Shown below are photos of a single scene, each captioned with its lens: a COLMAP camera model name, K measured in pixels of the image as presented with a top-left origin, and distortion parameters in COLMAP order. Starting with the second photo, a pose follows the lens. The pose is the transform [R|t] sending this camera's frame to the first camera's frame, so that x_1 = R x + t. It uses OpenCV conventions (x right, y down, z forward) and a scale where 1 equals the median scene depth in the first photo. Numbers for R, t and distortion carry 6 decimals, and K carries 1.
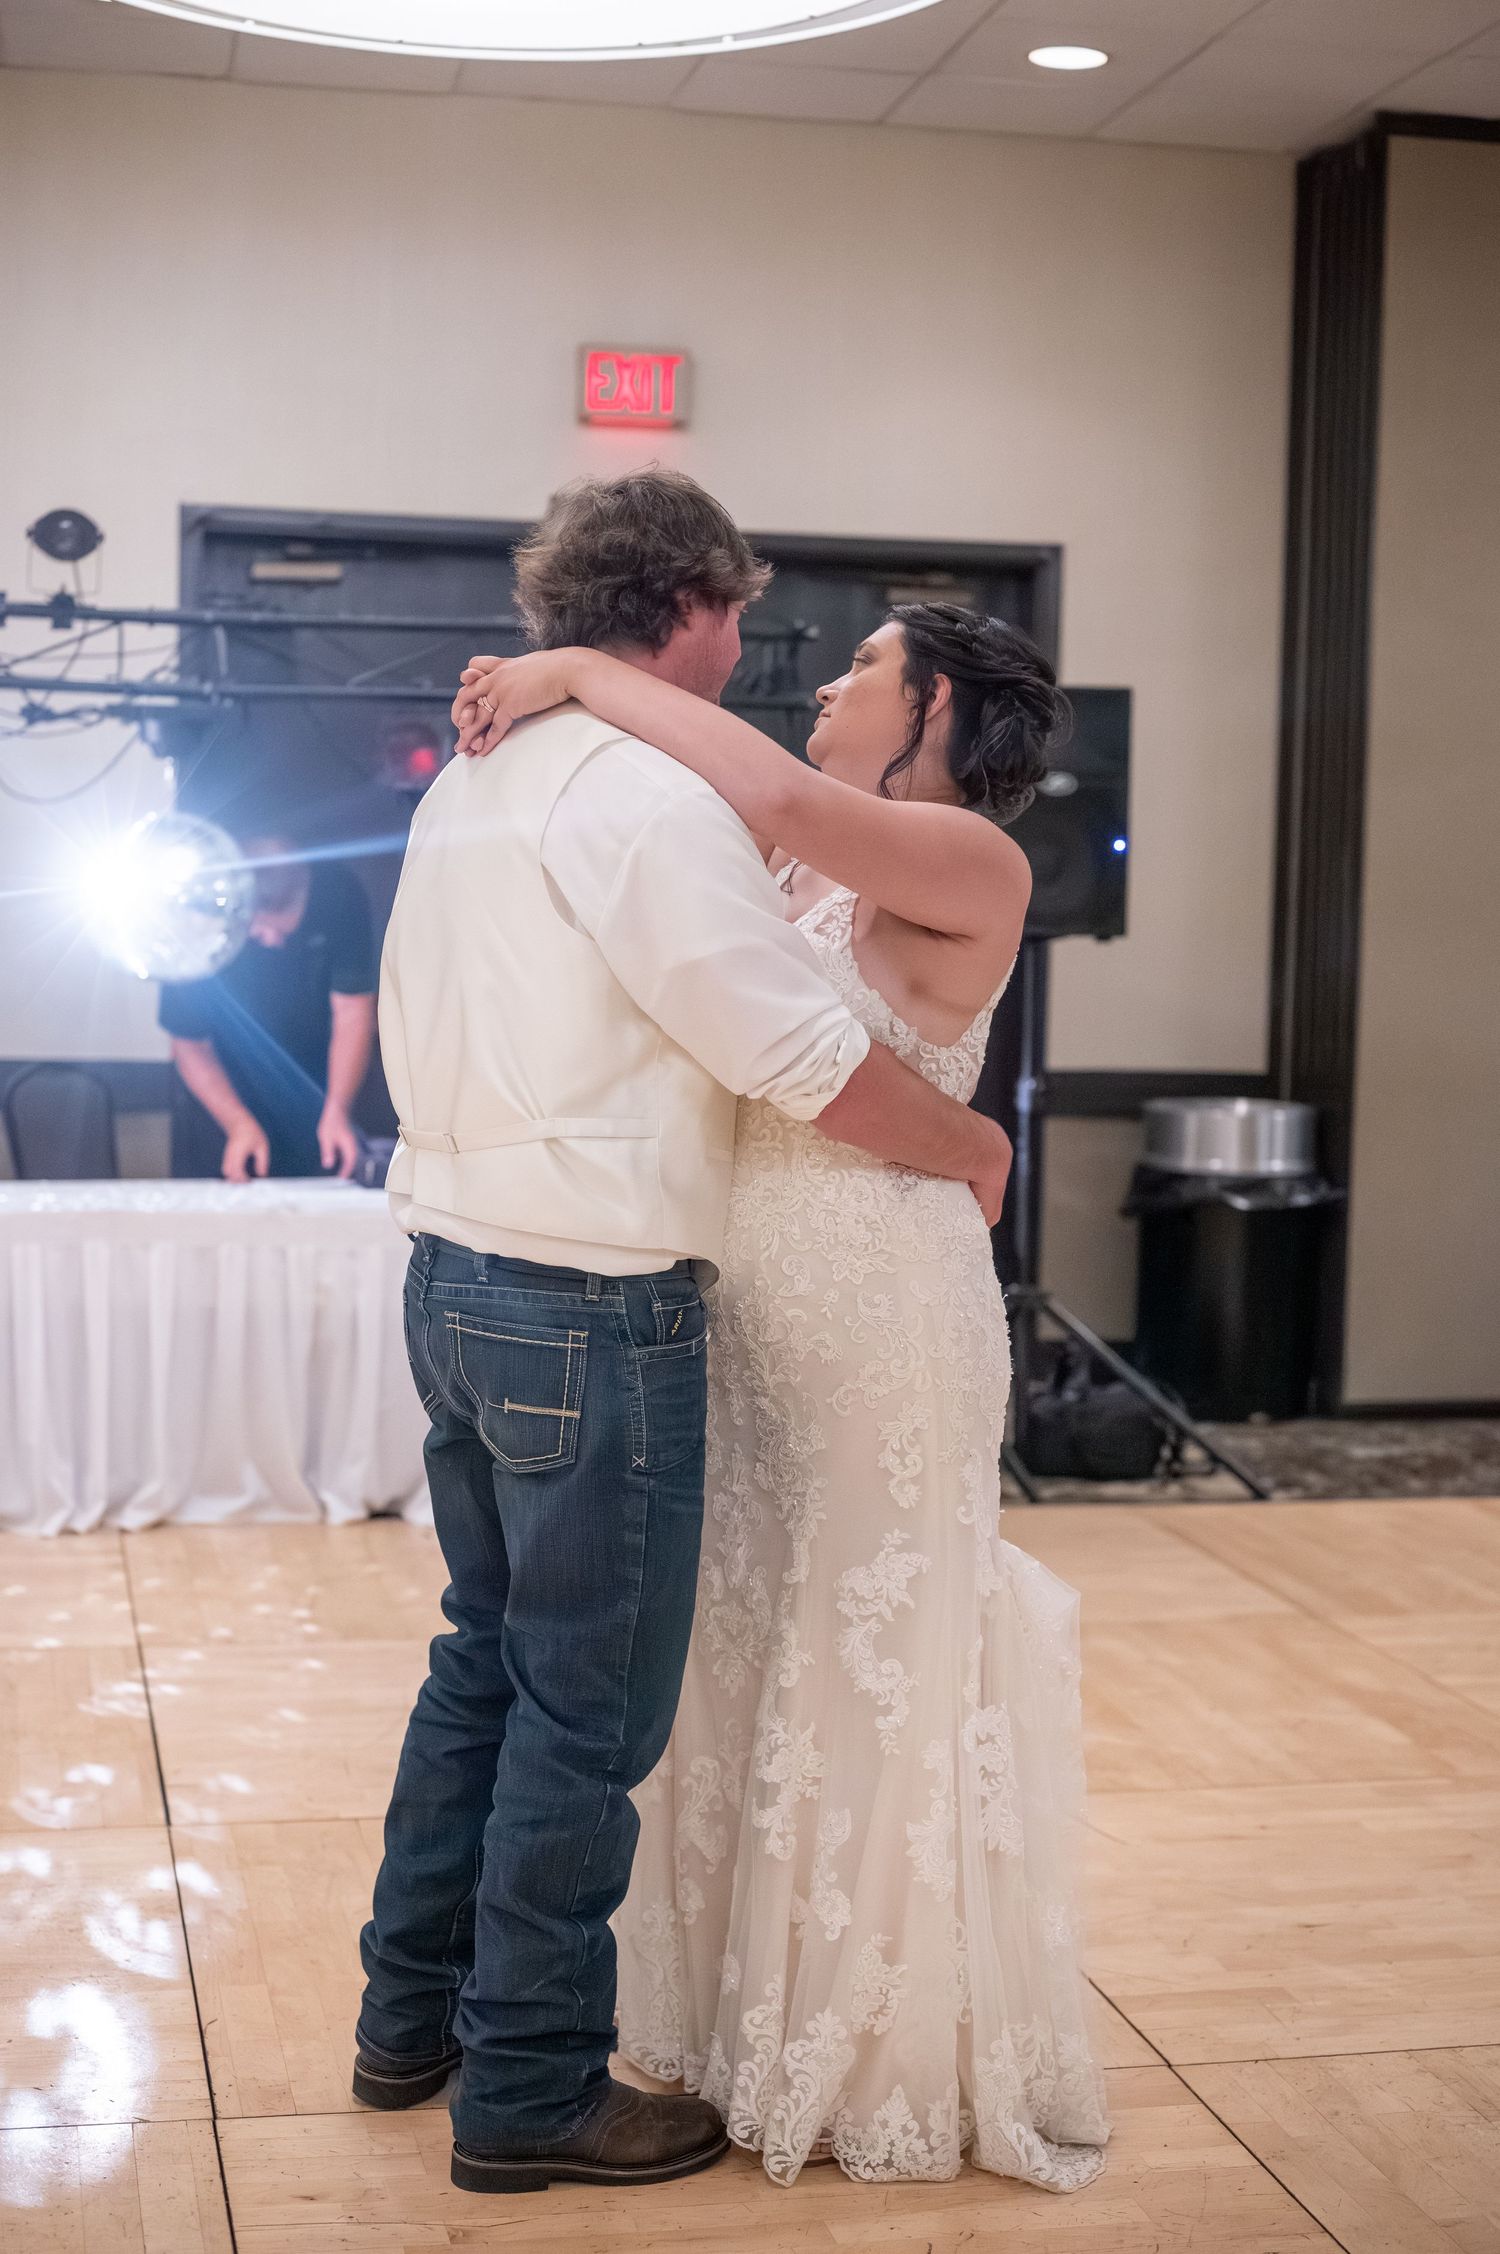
lens RADIAL K [[3213.6, 0, 745.7], [0, 3213.6, 1133.9], [0, 0, 1]] dist [-0.012739, -0.180088]
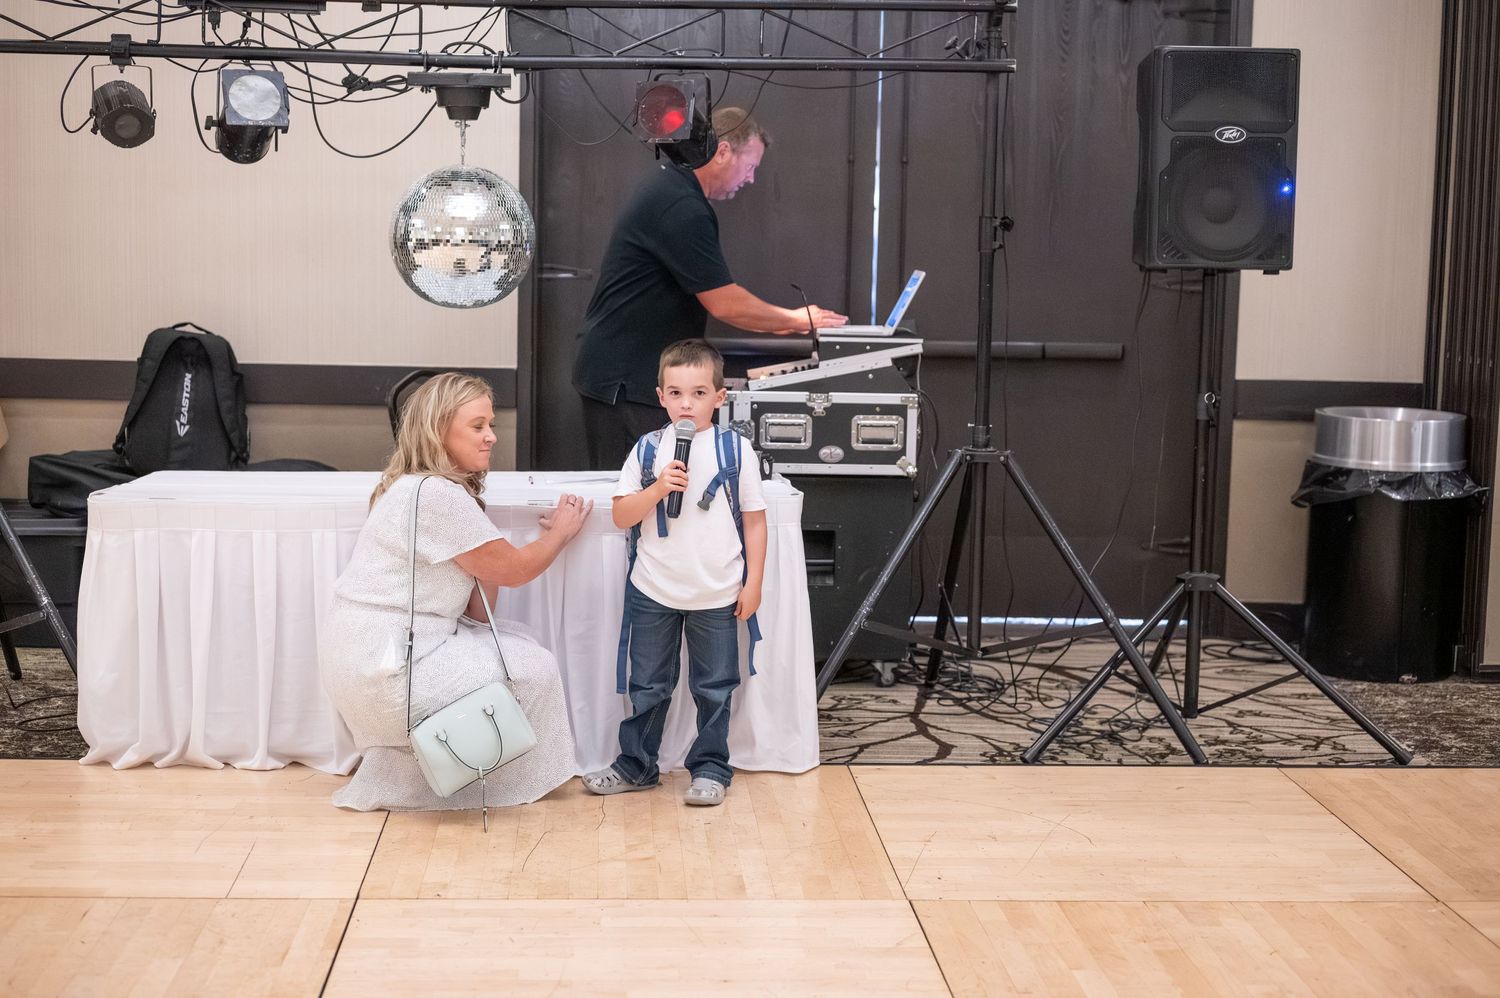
lens RADIAL K [[2138.6, 0, 750.0], [0, 2138.6, 499.0], [0, 0, 1]] dist [-0.012739, -0.180088]
pose [[0.987507, 0.015607, -0.156801, 0.049763], [-0.008444, 0.998895, 0.046241, -0.013481], [0.157350, -0.044339, 0.986547, 0.222235]]
